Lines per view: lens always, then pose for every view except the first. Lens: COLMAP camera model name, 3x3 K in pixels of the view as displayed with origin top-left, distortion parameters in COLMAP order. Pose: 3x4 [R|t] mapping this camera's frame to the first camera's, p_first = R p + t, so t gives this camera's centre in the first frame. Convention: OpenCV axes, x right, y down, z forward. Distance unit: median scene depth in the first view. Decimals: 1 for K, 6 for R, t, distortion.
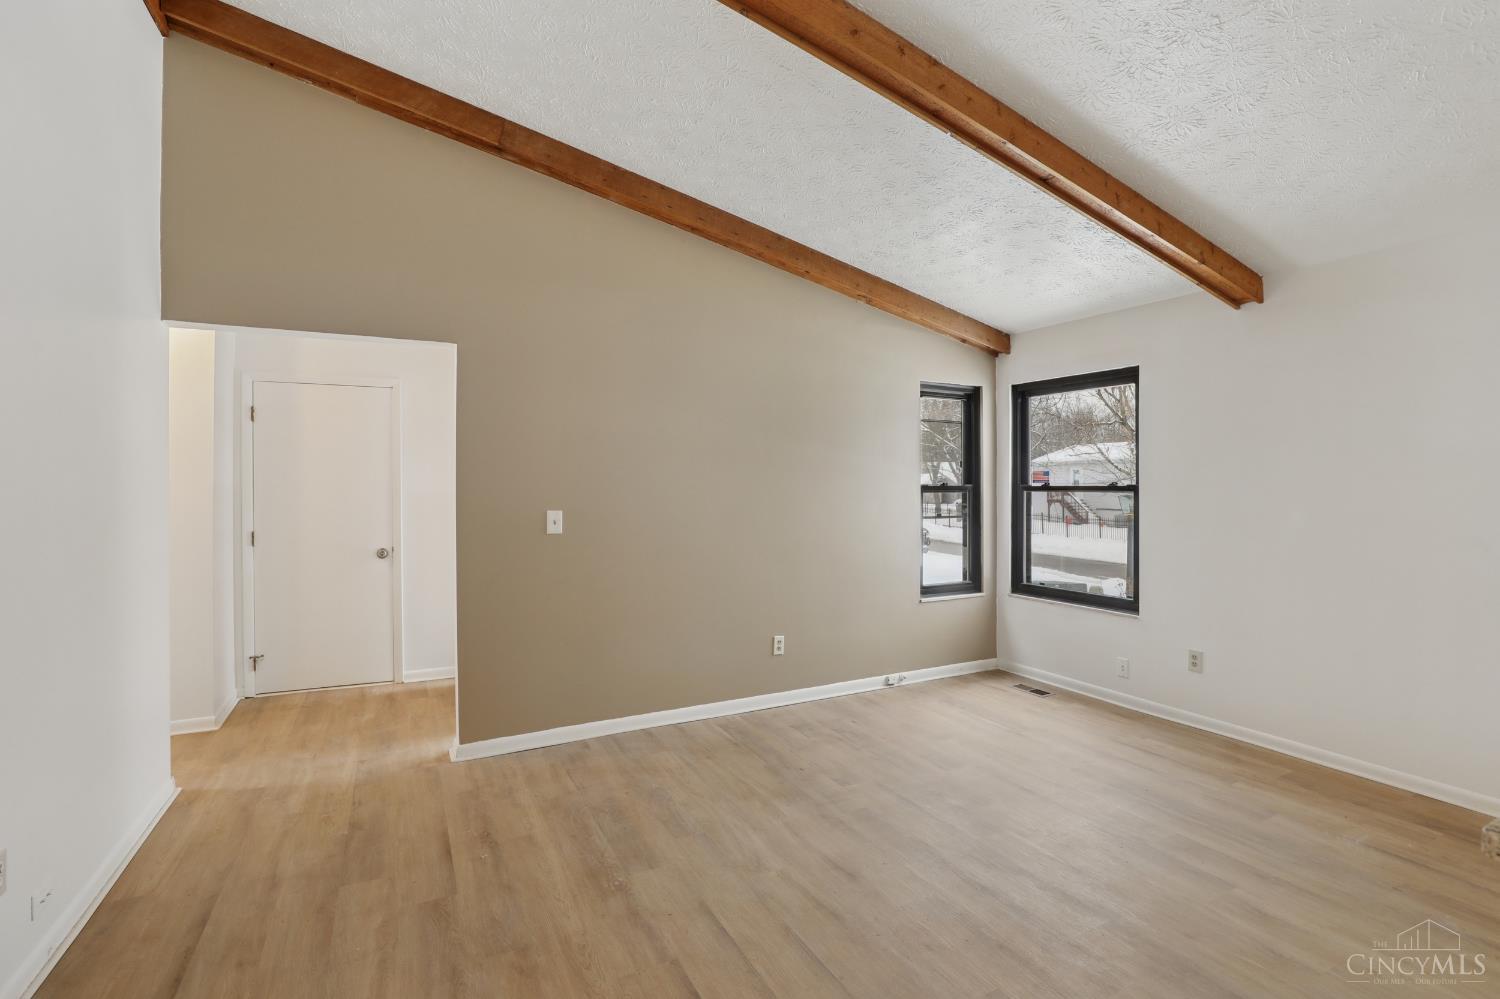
lens RADIAL K [[691.9, 0, 752.9], [0, 691.9, 487.4], [0, 0, 1]] dist [-0.029713, 0.001007]
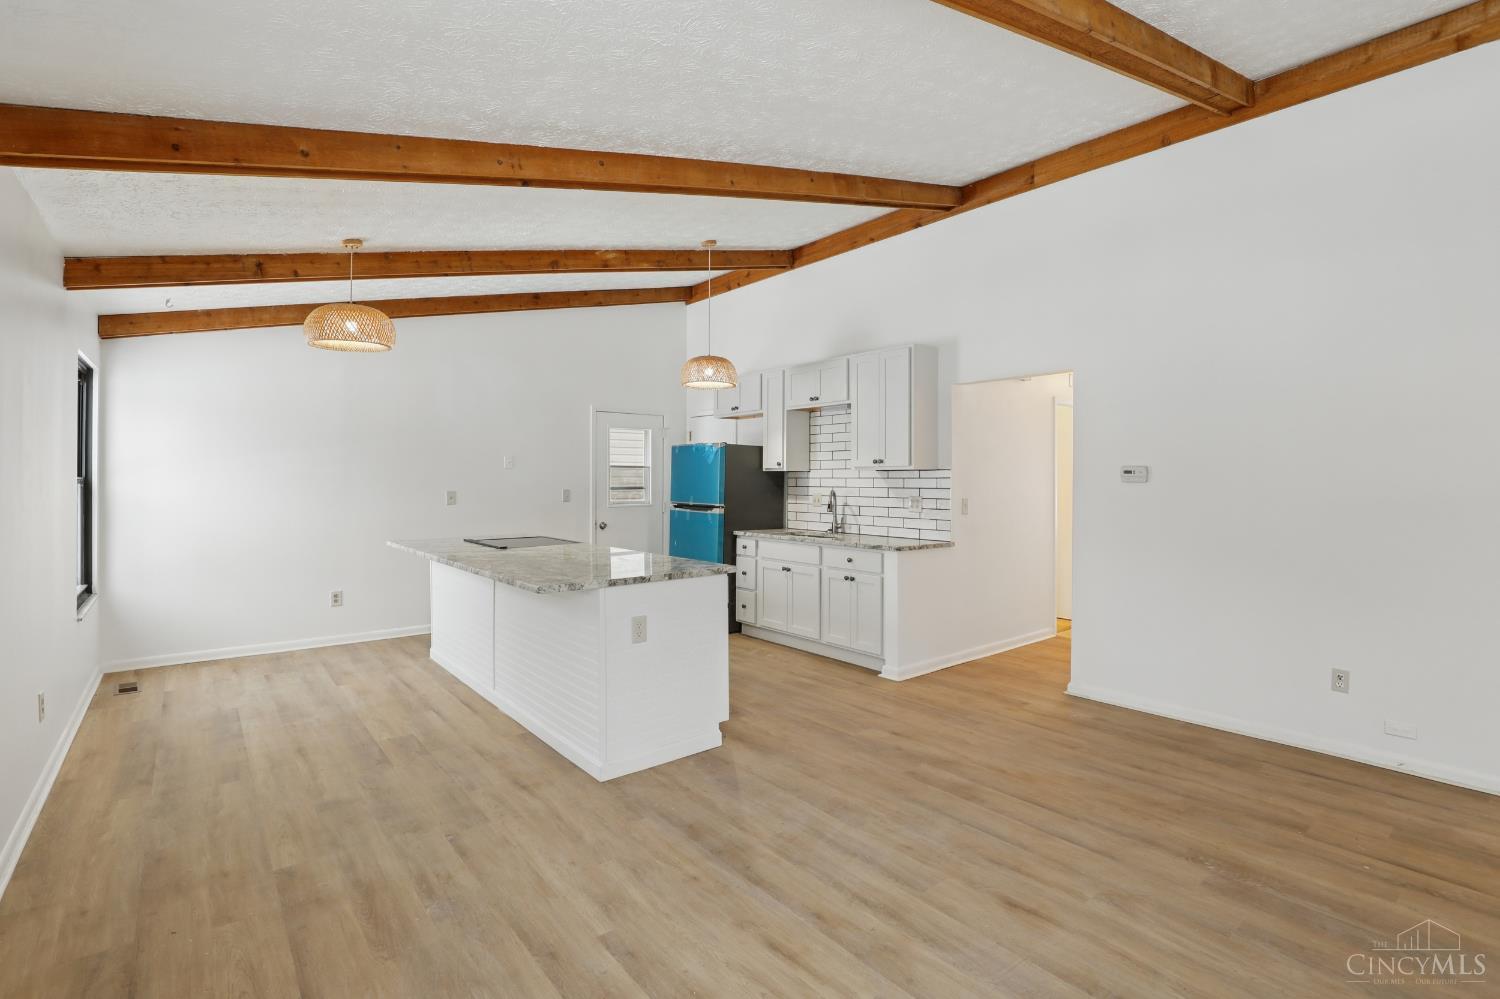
lens RADIAL K [[699.3, 0, 751.7], [0, 699.3, 474.8], [0, 0, 1]] dist [-0.028299, 0.000483]
pose [[-0.977936, -0.001443, -0.208900, 0.400503], [-0.001645, 0.999998, 0.000793, -0.005363], [0.208898, 0.001119, -0.977937, 1.080512]]
